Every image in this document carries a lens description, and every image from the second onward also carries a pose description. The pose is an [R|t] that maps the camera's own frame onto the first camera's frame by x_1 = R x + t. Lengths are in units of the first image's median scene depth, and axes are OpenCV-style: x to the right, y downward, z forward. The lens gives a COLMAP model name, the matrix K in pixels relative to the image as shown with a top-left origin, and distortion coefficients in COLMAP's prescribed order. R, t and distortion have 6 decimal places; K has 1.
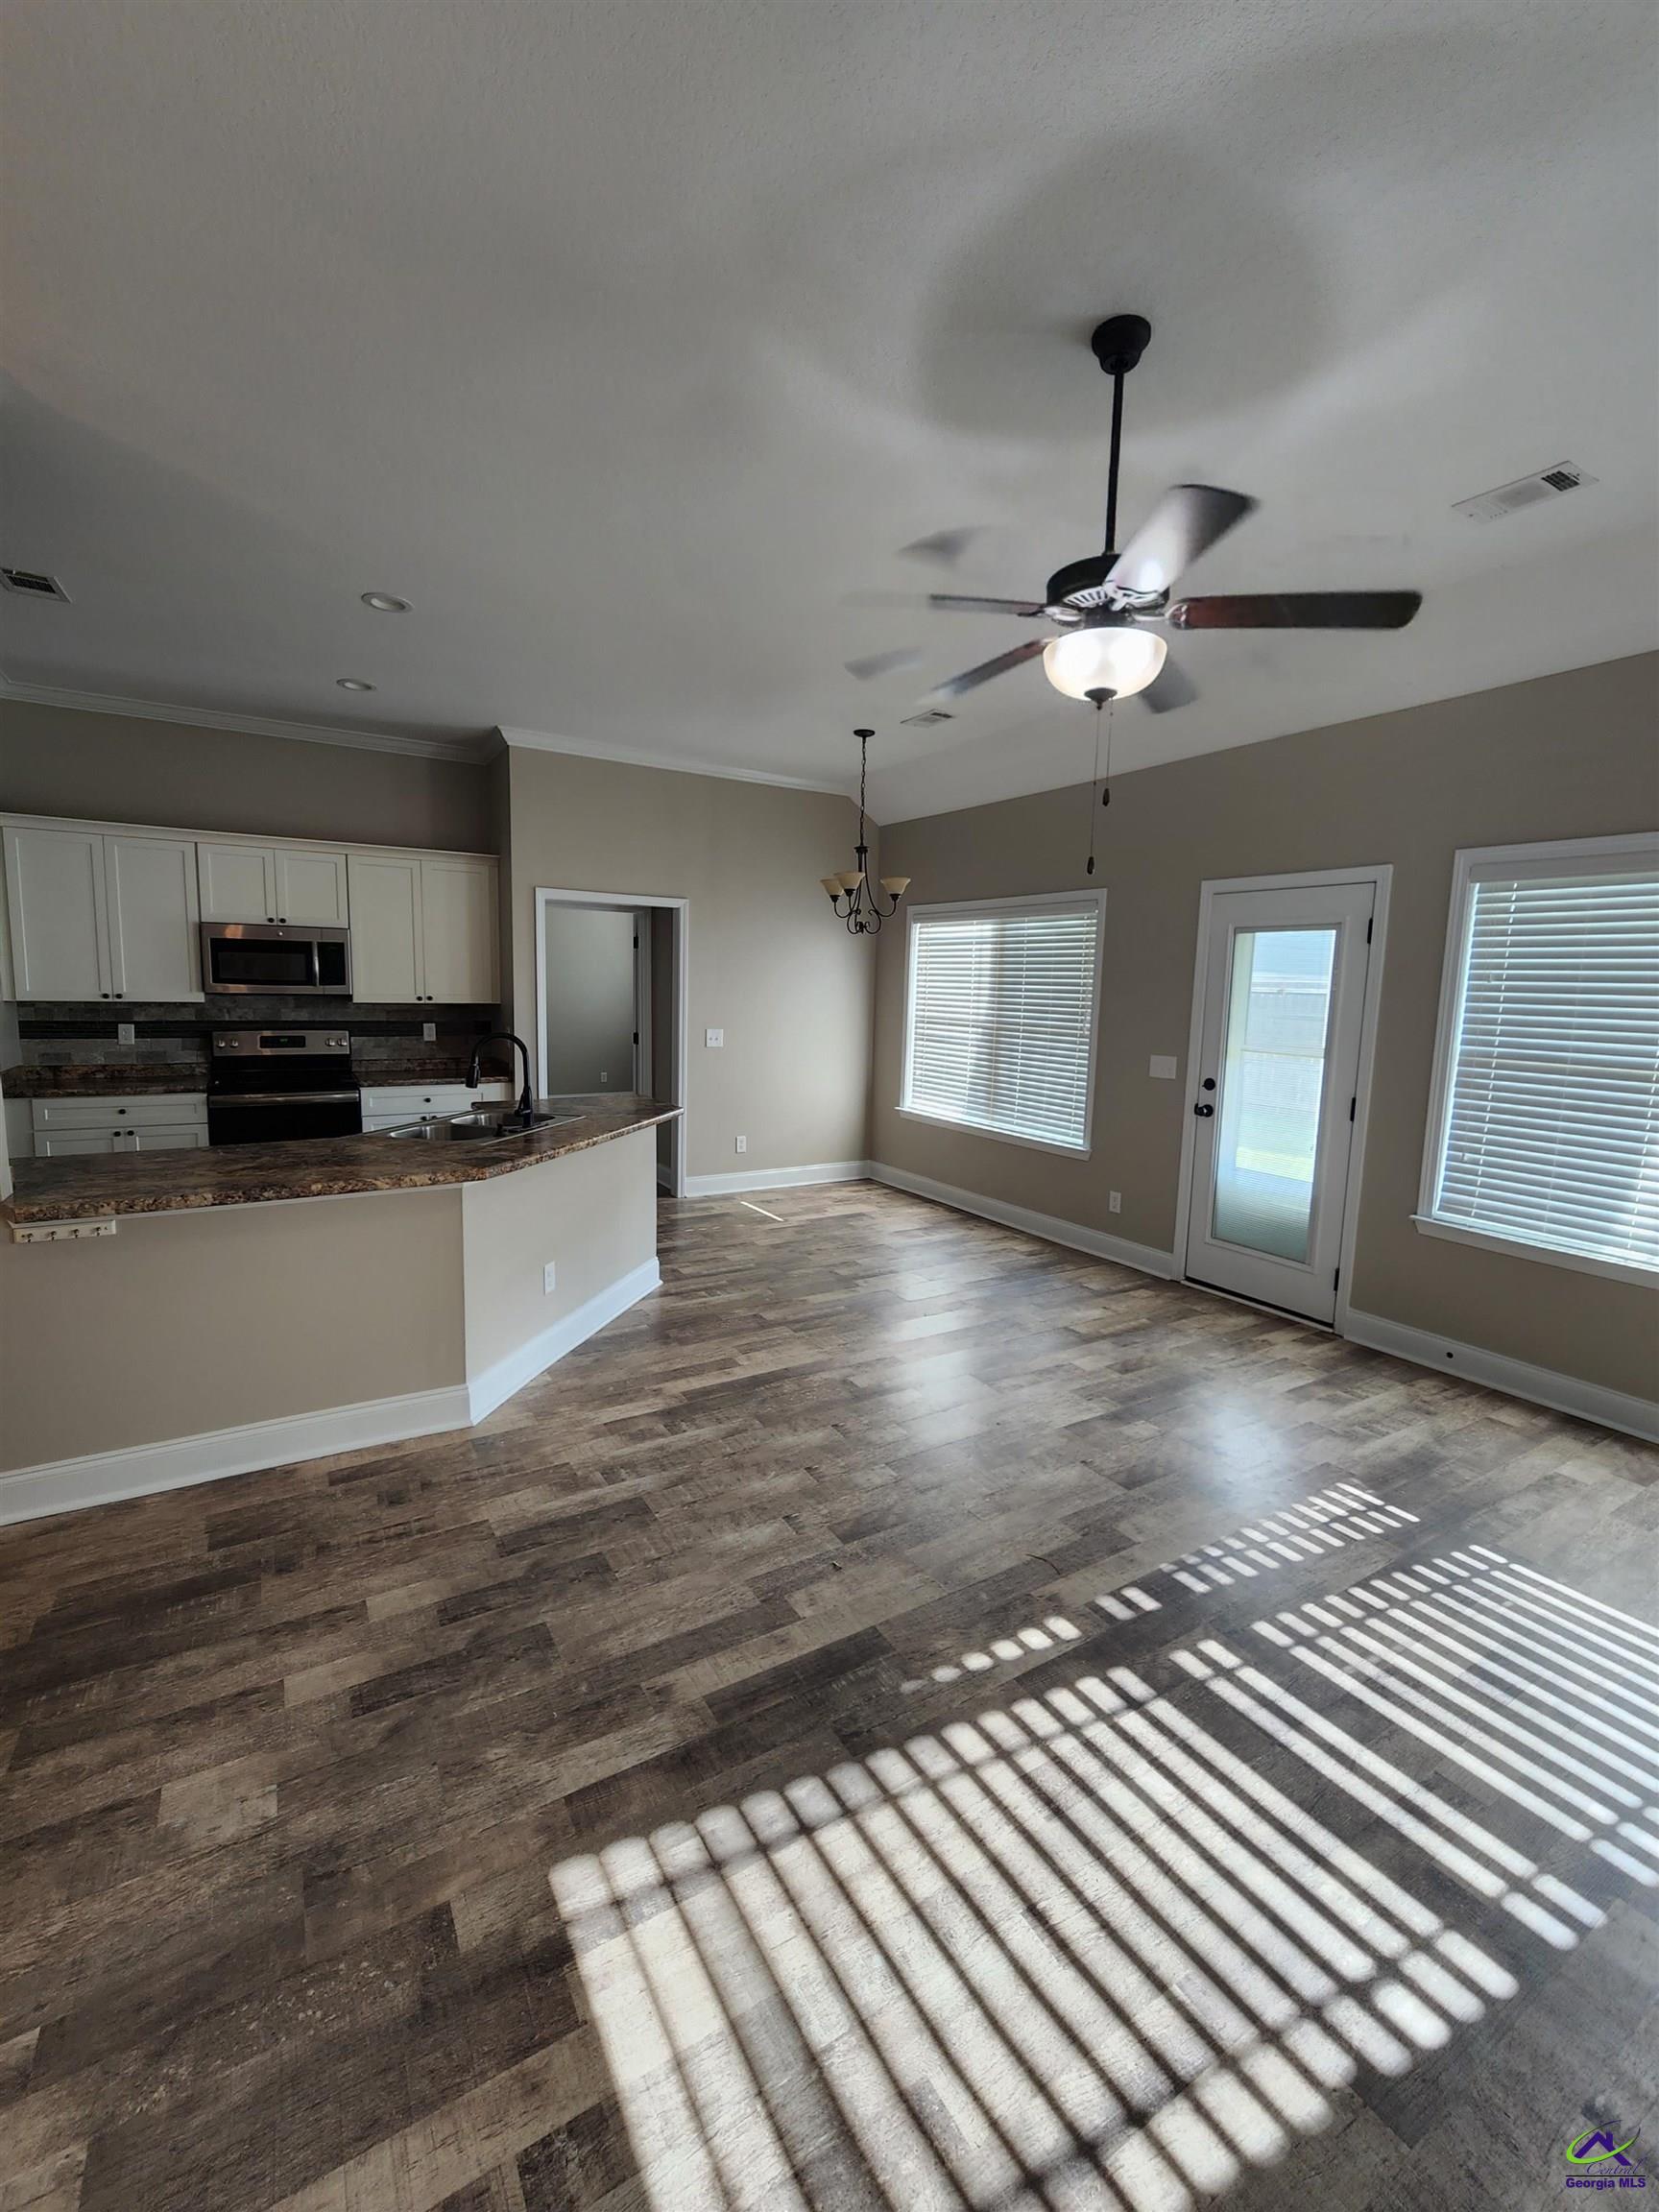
lens RADIAL K [[914.9, 0, 825.0], [0, 914.9, 1093.7], [0, 0, 1]] dist [-0.000024, -0.000619]
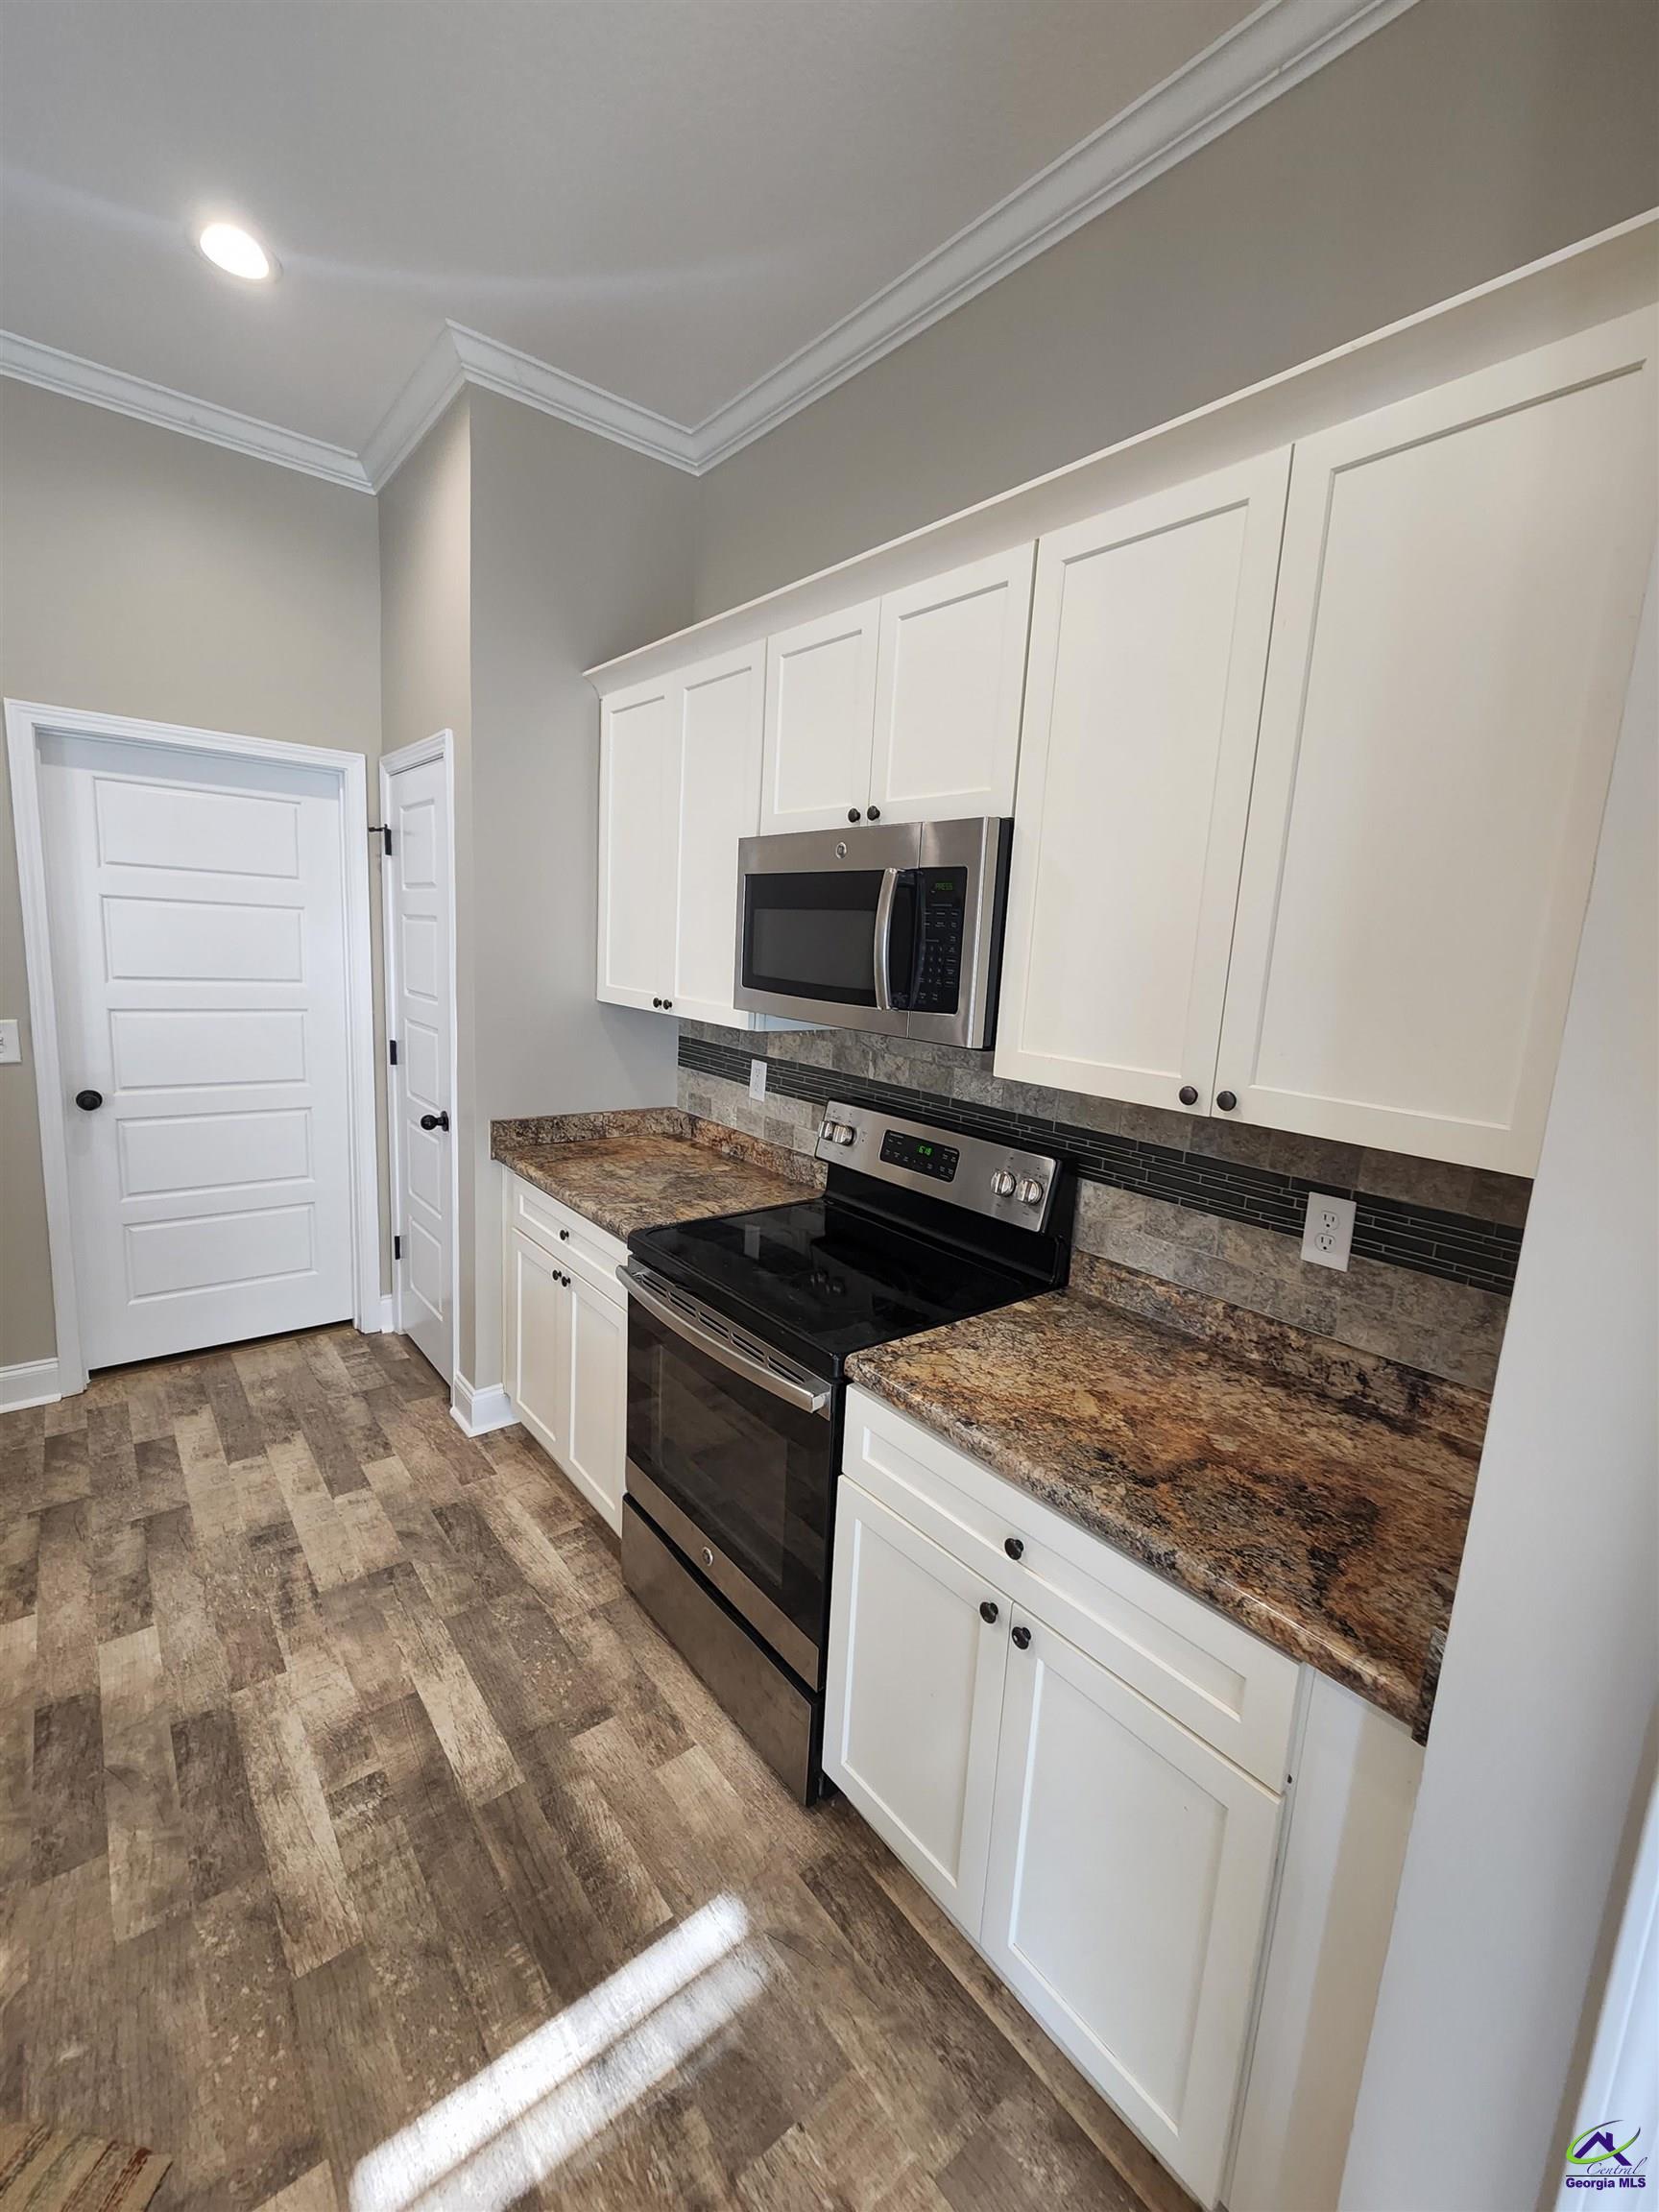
lens RADIAL K [[914.9, 0, 829.6], [0, 914.9, 1088.7], [0, 0, 1]] dist [-0.000024, -0.000619]
pose [[0.144501, 0.144083, -0.978958, -0.301412], [-0.175730, 0.977352, 0.117907, -0.153243], [0.973775, 0.154994, 0.166548, 1.139580]]
